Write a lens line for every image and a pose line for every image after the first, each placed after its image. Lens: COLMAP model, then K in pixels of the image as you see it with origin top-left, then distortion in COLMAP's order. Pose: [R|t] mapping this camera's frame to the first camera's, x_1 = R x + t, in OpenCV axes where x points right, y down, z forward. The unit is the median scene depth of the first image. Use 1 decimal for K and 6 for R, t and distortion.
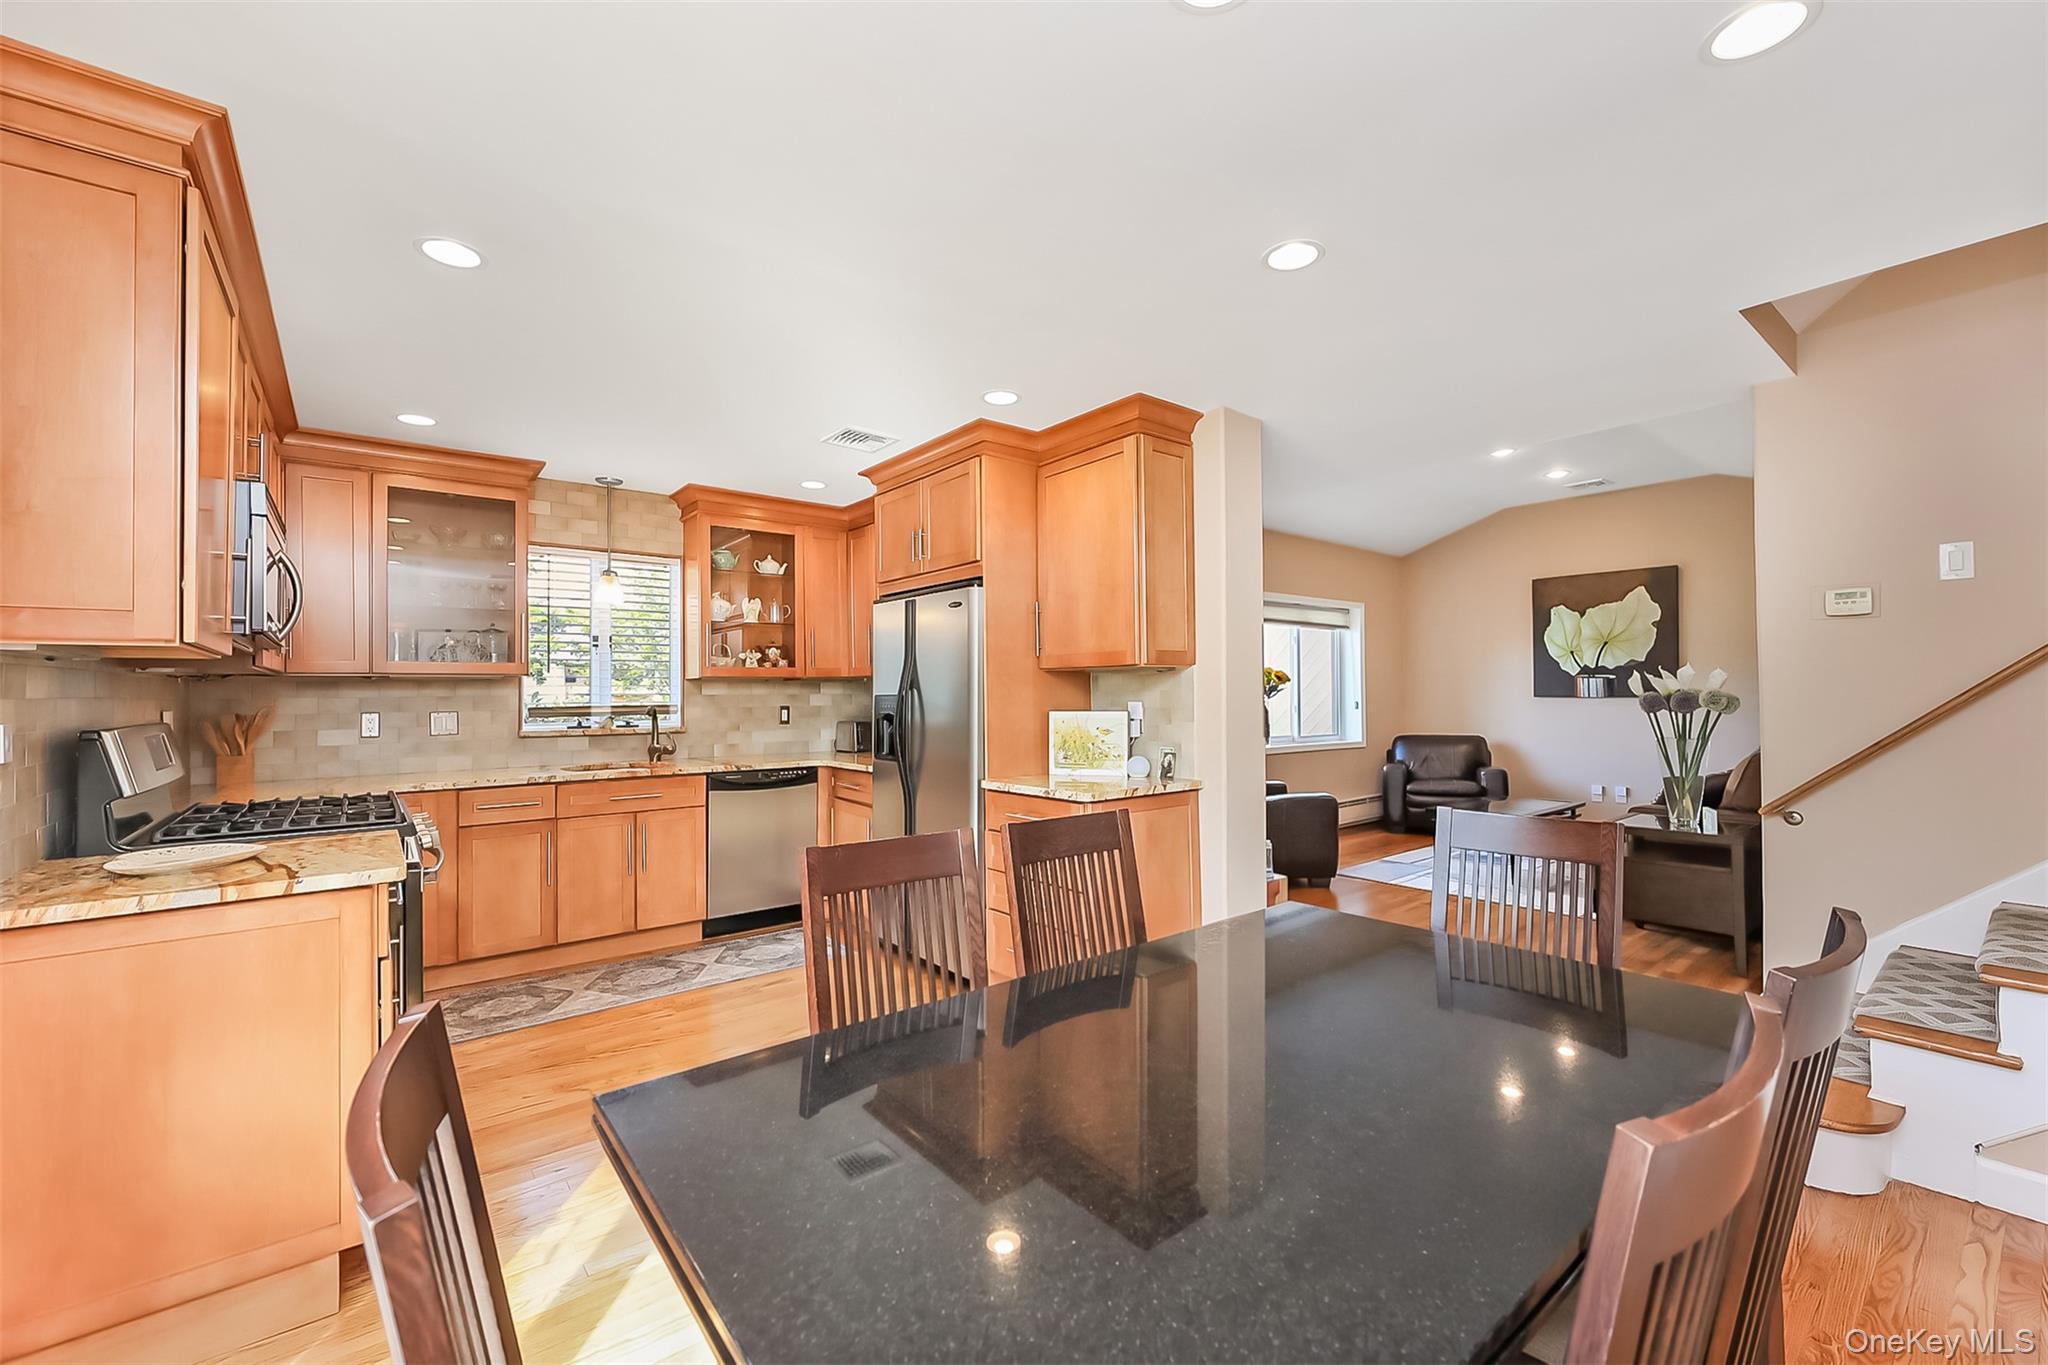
lens RADIAL K [[832.6, 0, 1036.6], [0, 832.6, 684.2], [0, 0, 1]] dist [-0.002256, -0.000560]
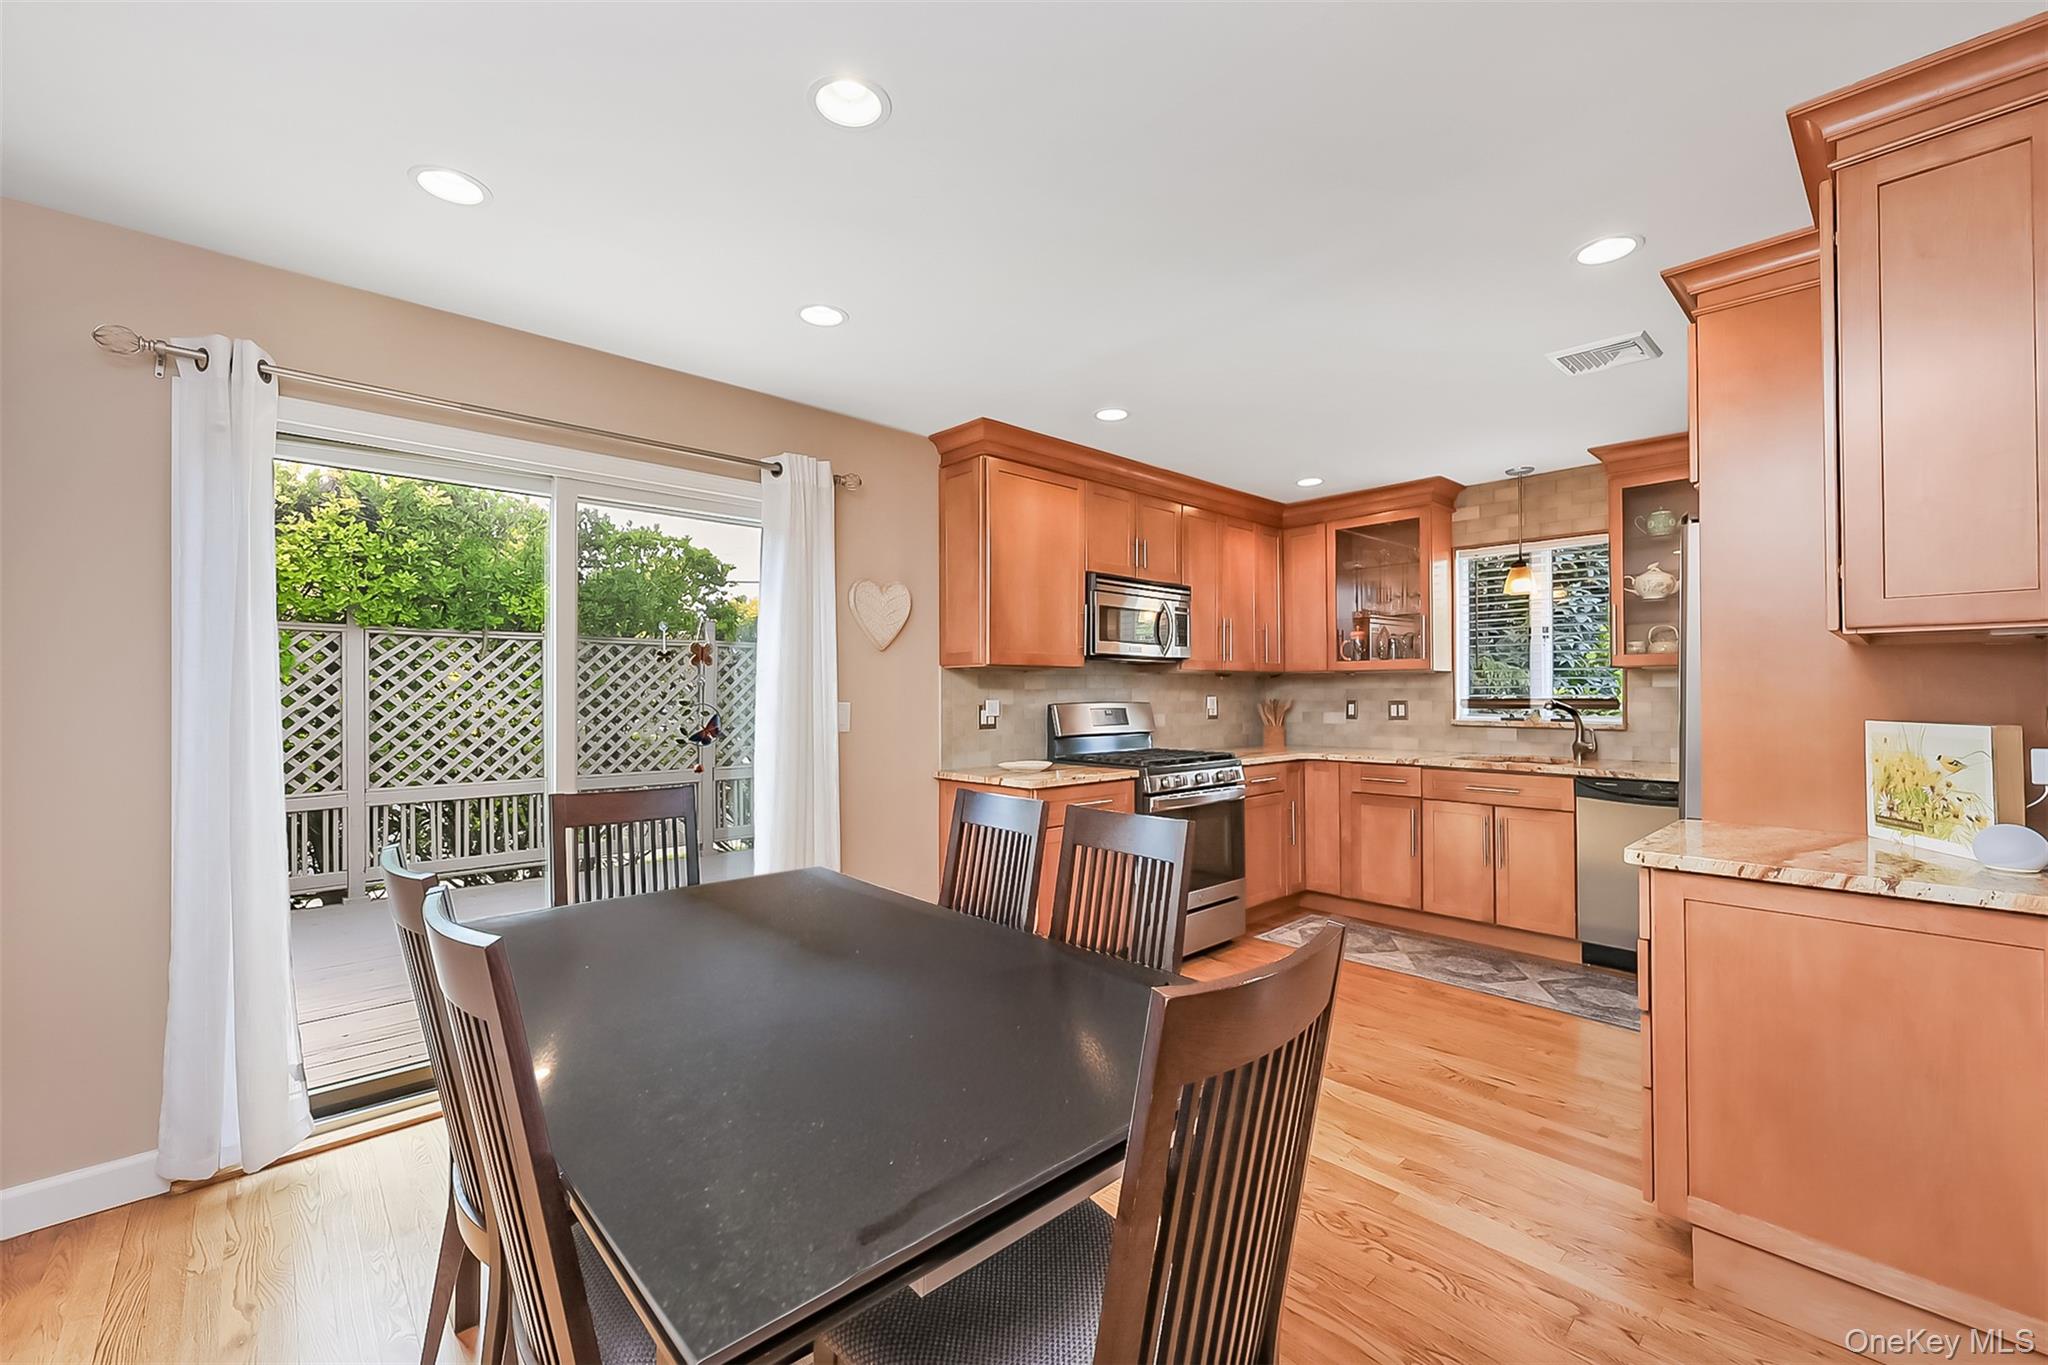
lens RADIAL K [[832.6, 0, 1023.8], [0, 832.6, 684.8], [0, 0, 1]] dist [-0.002256, -0.000560]
pose [[0.061790, -0.000711, -0.998089, 0.466536], [0.013204, 0.999913, 0.000105, 0.002218], [0.998002, -0.013185, 0.061794, 0.371774]]
